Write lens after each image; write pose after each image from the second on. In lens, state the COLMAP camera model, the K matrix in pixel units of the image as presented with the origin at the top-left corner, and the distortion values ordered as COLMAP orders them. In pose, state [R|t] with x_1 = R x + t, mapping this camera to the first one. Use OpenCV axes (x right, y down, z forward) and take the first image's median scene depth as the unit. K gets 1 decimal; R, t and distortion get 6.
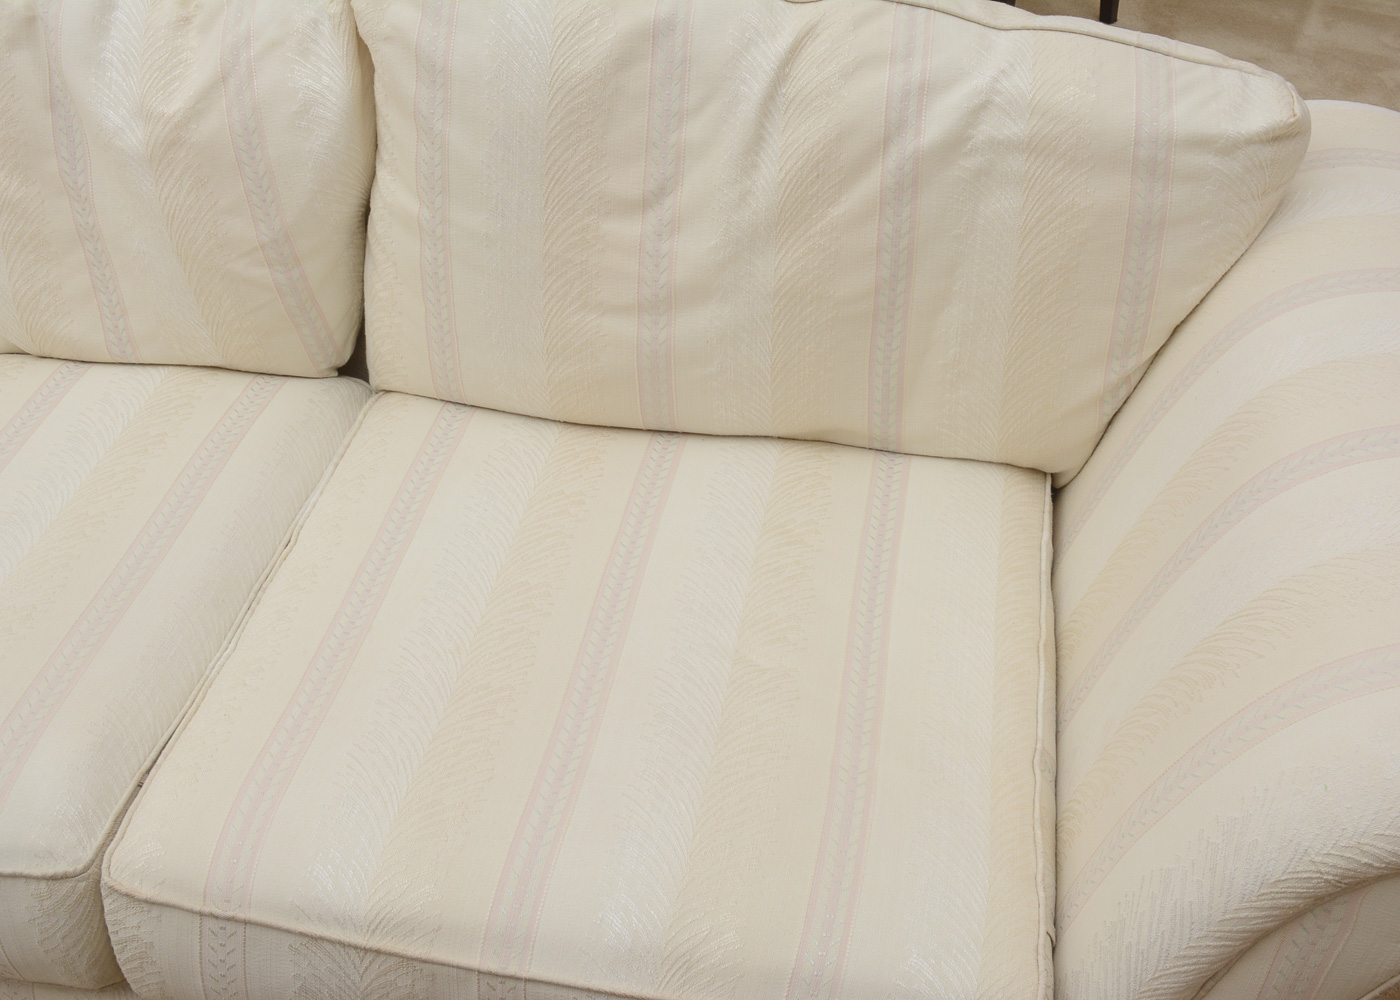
lens RADIAL K [[1532.0, 0, 672.8], [0, 1532.0, 477.8], [0, 0, 1]] dist [-0.061019, 0.016370]
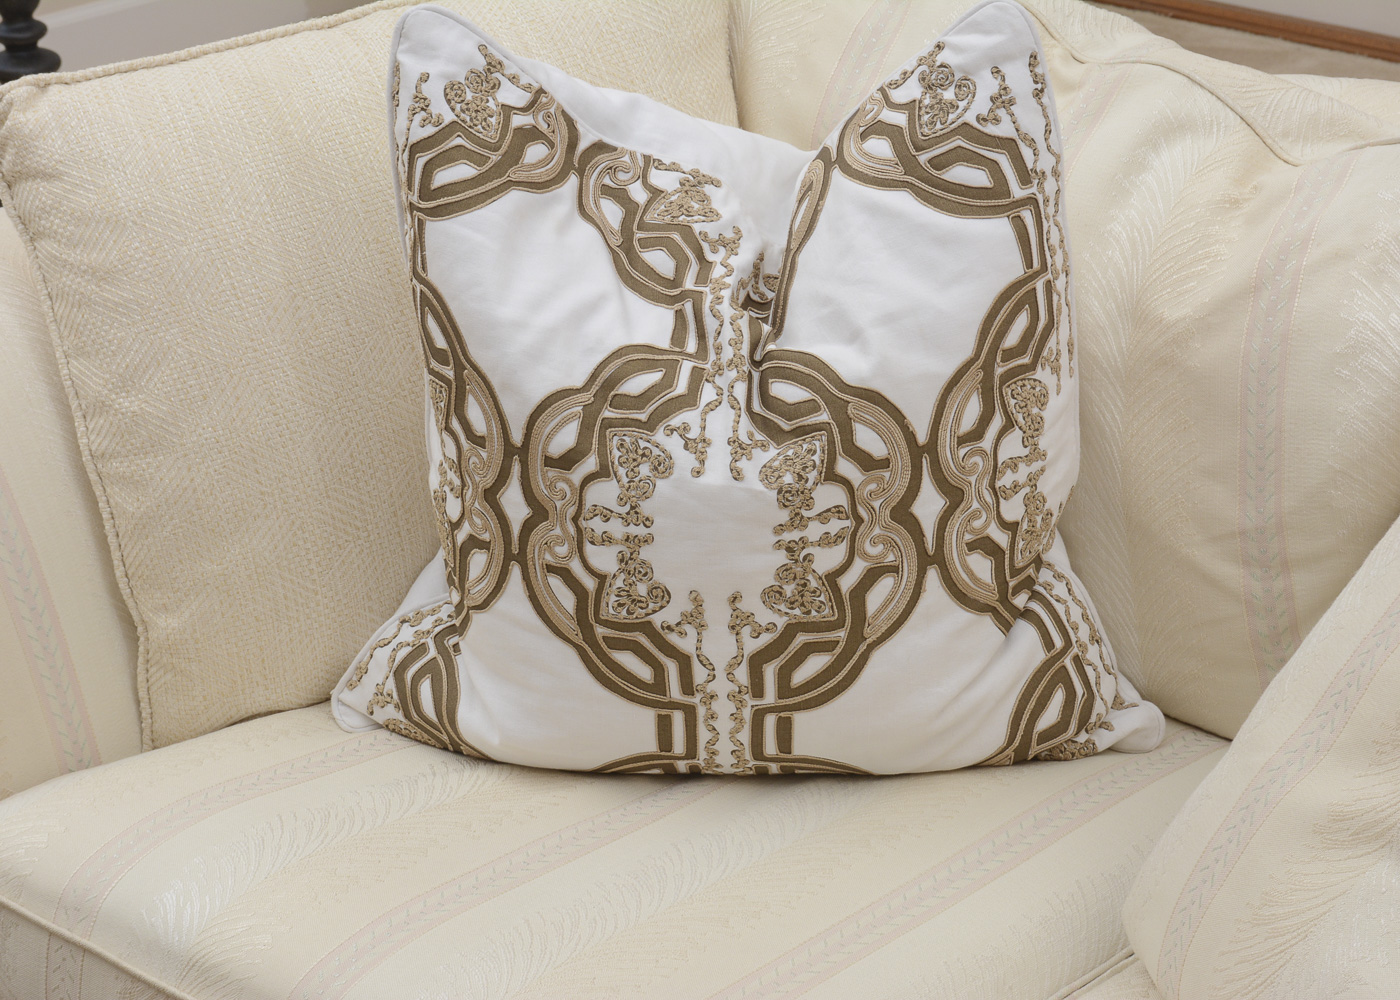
lens RADIAL K [[2938.6, 0, 700.0], [0, 2938.6, 500.0], [0, 0, 1]] dist [0.007518, -0.382877]
pose [[0.835312, 0.220293, -0.503711, 0.186353], [-0.331320, 0.932854, -0.141458, 0.099815], [0.438727, 0.285051, 0.852212, -0.225320]]
